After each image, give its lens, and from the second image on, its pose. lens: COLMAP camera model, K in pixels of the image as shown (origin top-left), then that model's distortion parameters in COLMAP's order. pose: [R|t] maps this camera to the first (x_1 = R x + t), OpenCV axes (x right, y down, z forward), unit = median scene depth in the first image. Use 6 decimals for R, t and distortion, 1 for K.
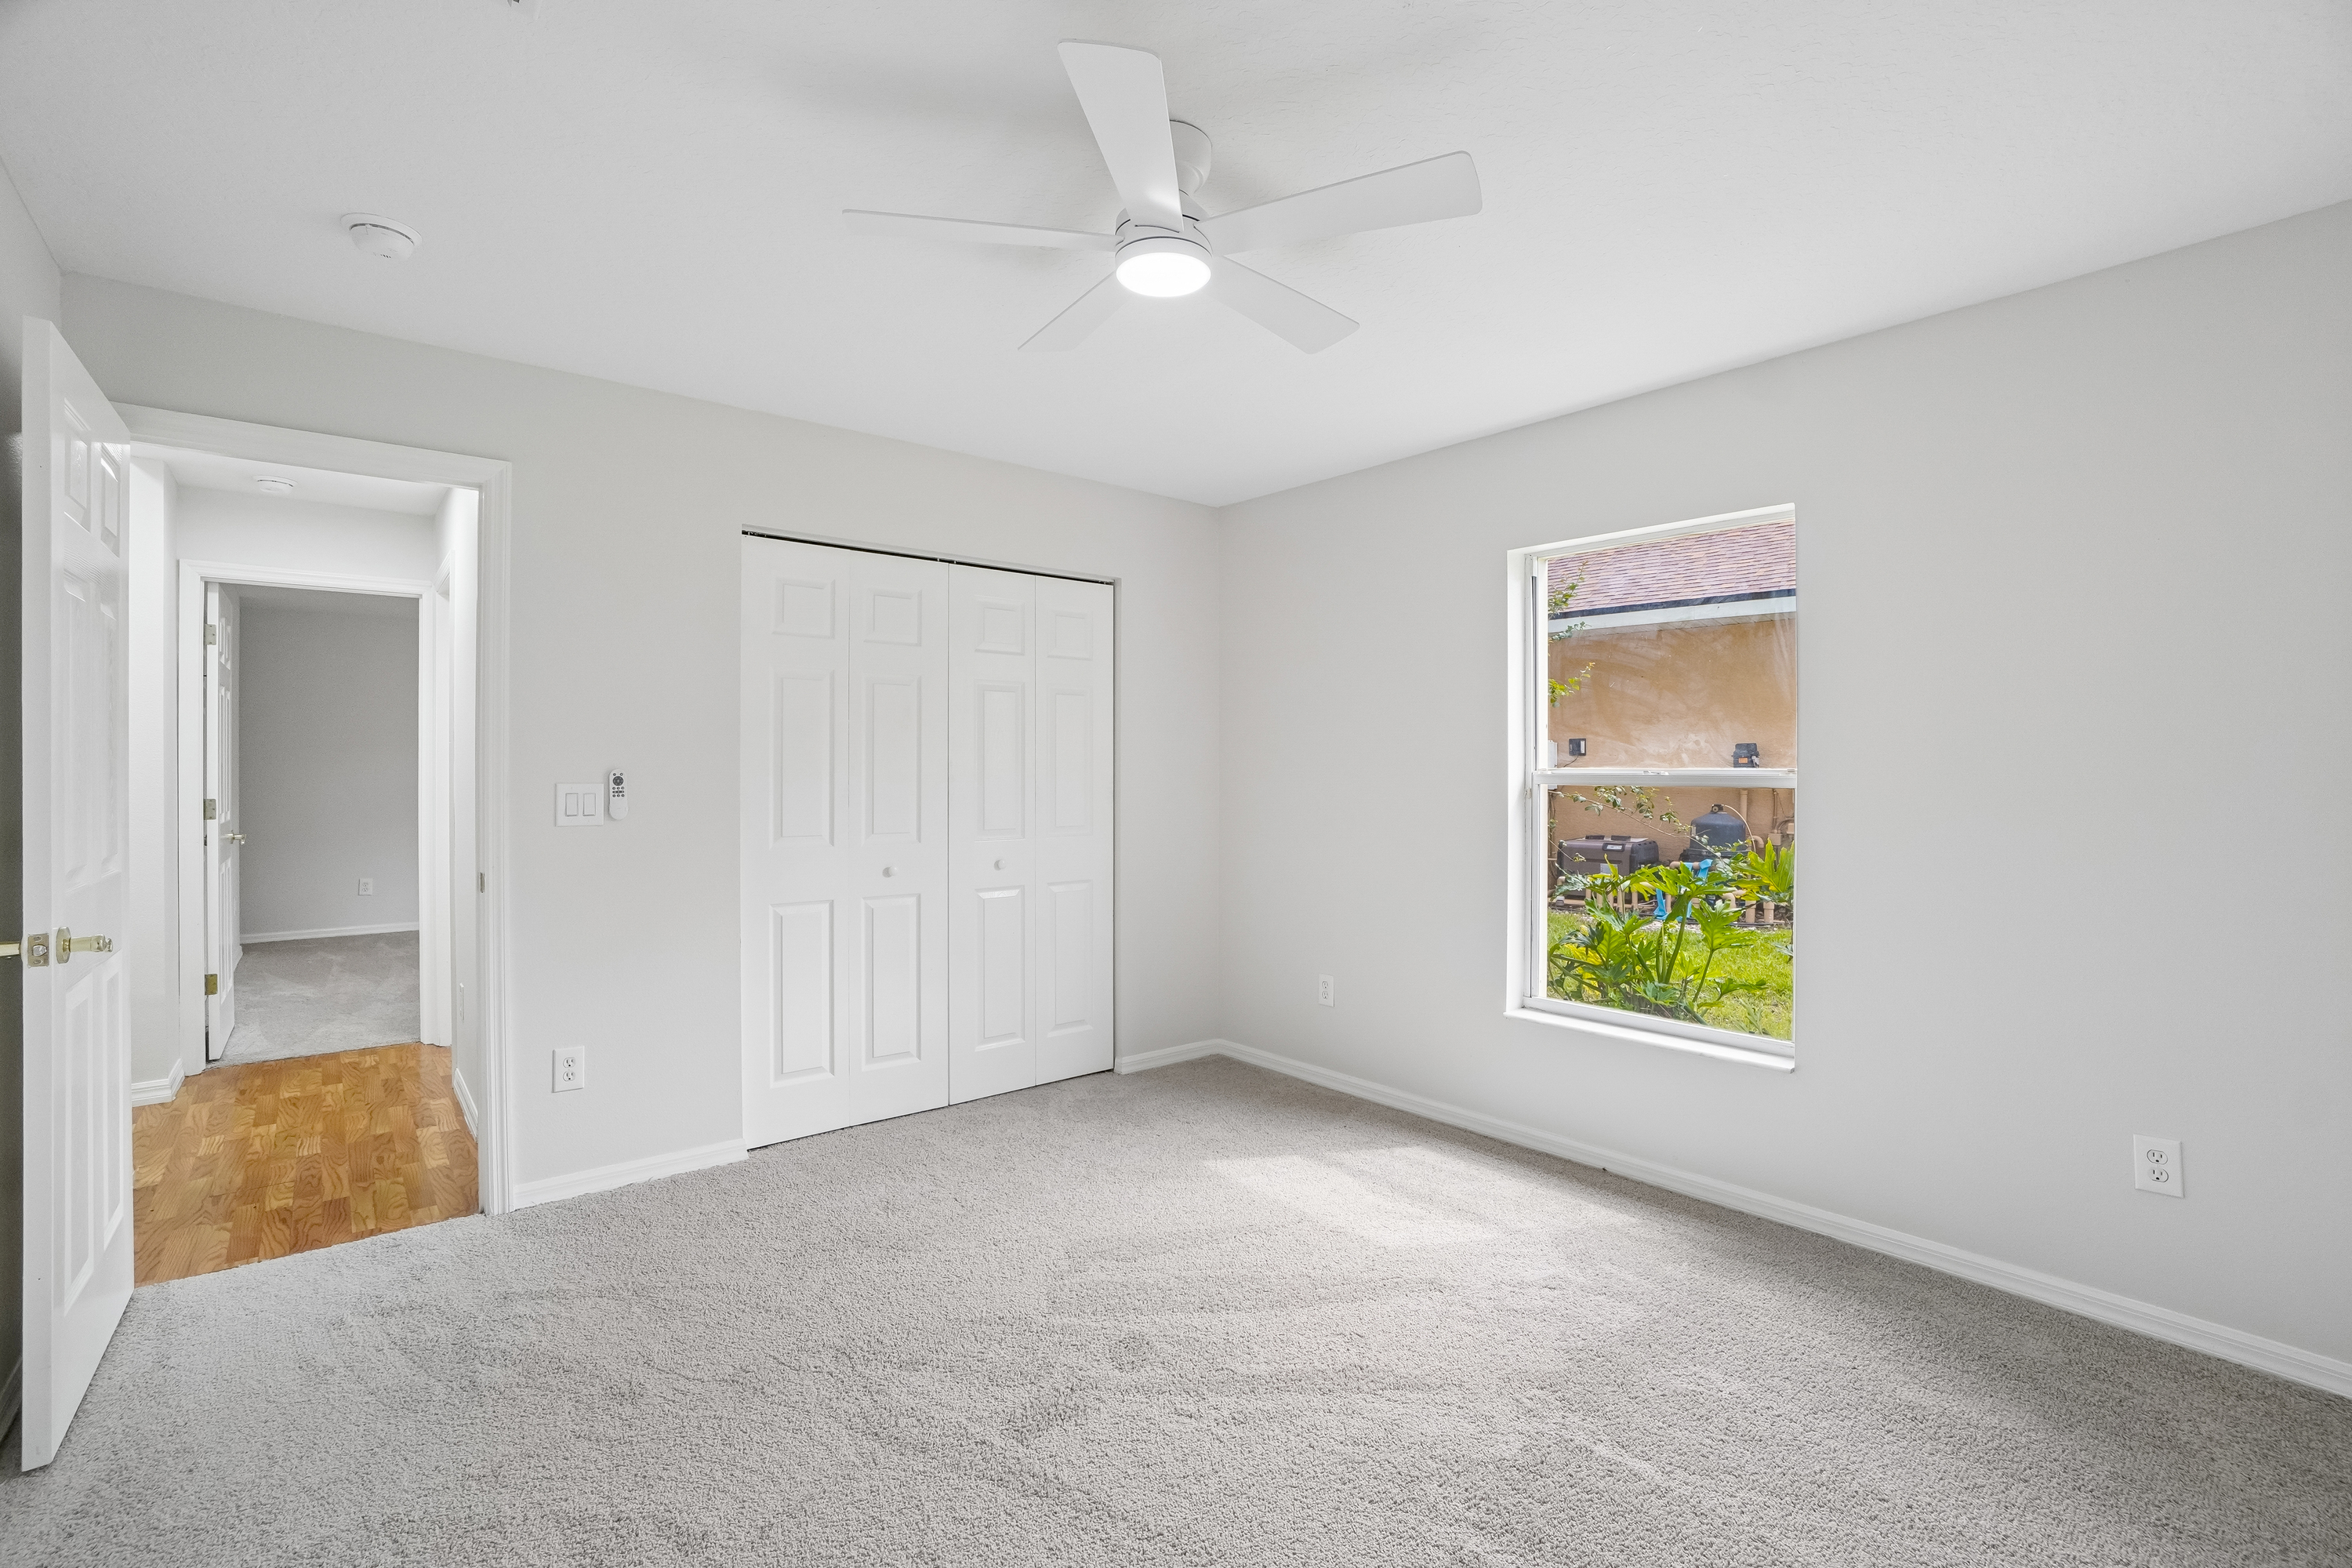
lens RADIAL K [[1031.5, 0, 1187.1], [0, 1031.5, 774.9], [0, 0, 1]] dist [-0.060817, 0.021431]
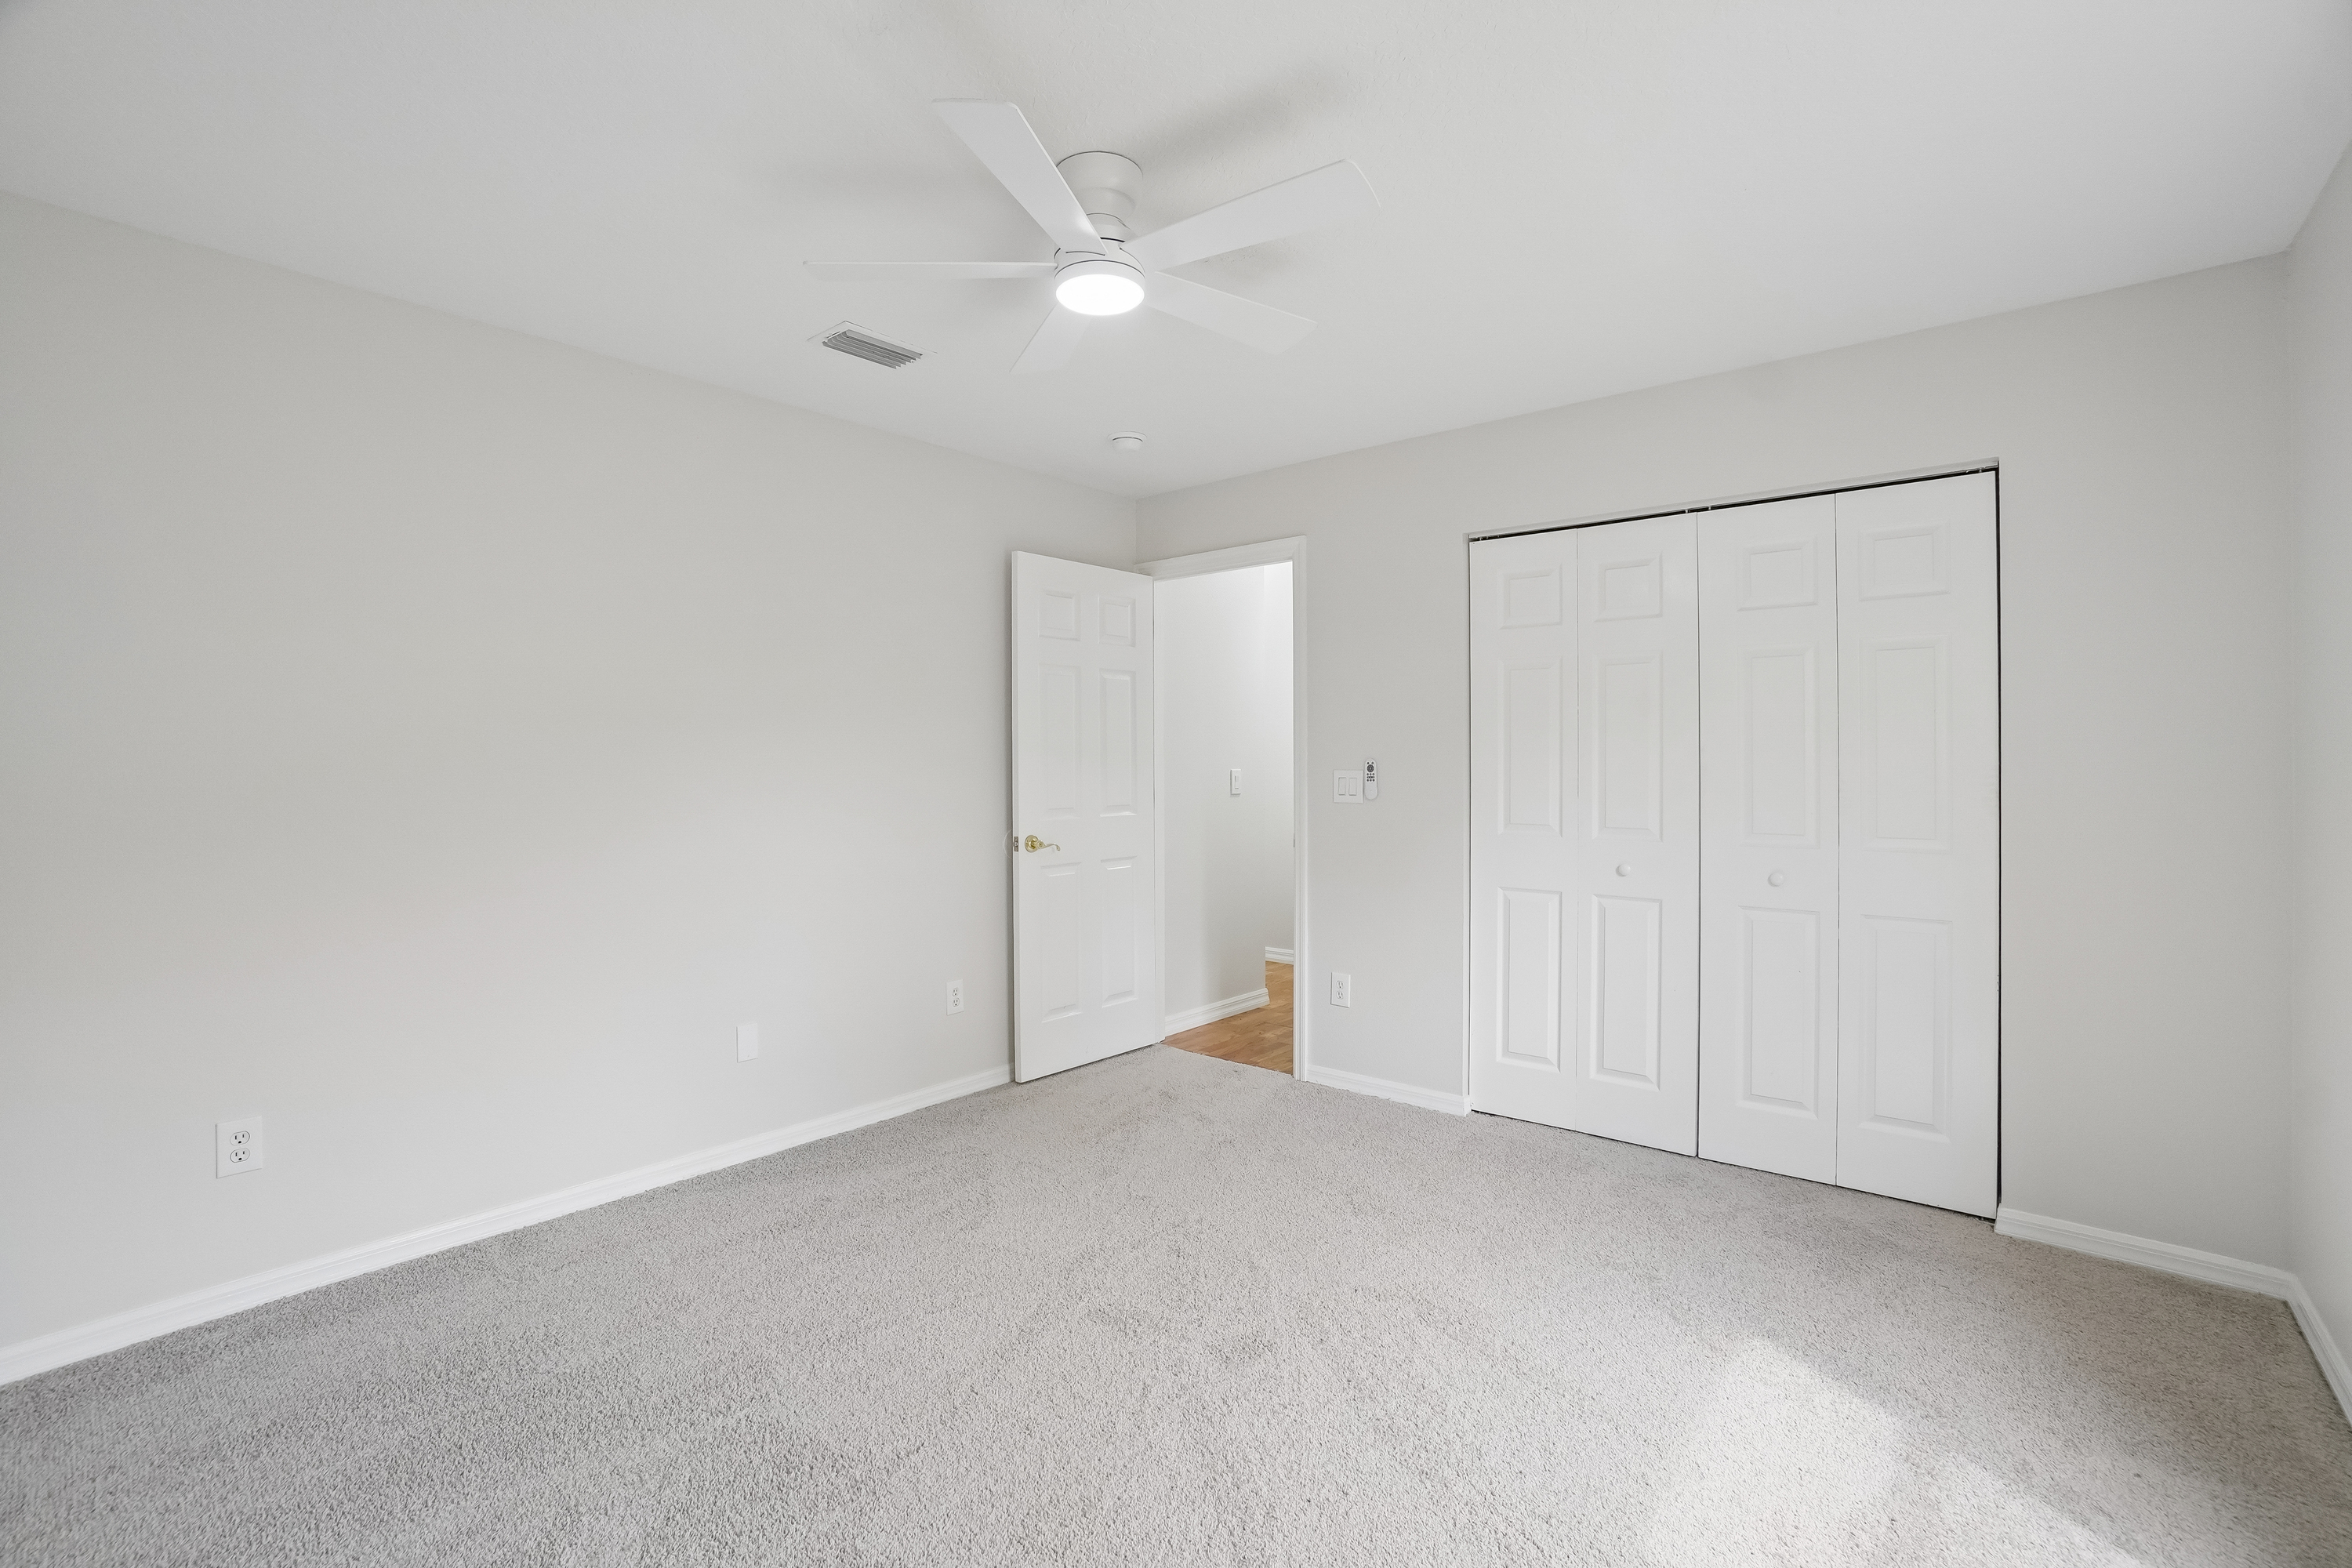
lens RADIAL K [[1031.5, 0, 1187.1], [0, 1031.5, 774.9], [0, 0, 1]] dist [-0.060817, 0.021431]
pose [[0.190430, 0.010897, -0.981640, 0.574658], [-0.004597, 0.999937, 0.010208, 0.001835], [0.981690, 0.002569, 0.190468, 0.490490]]
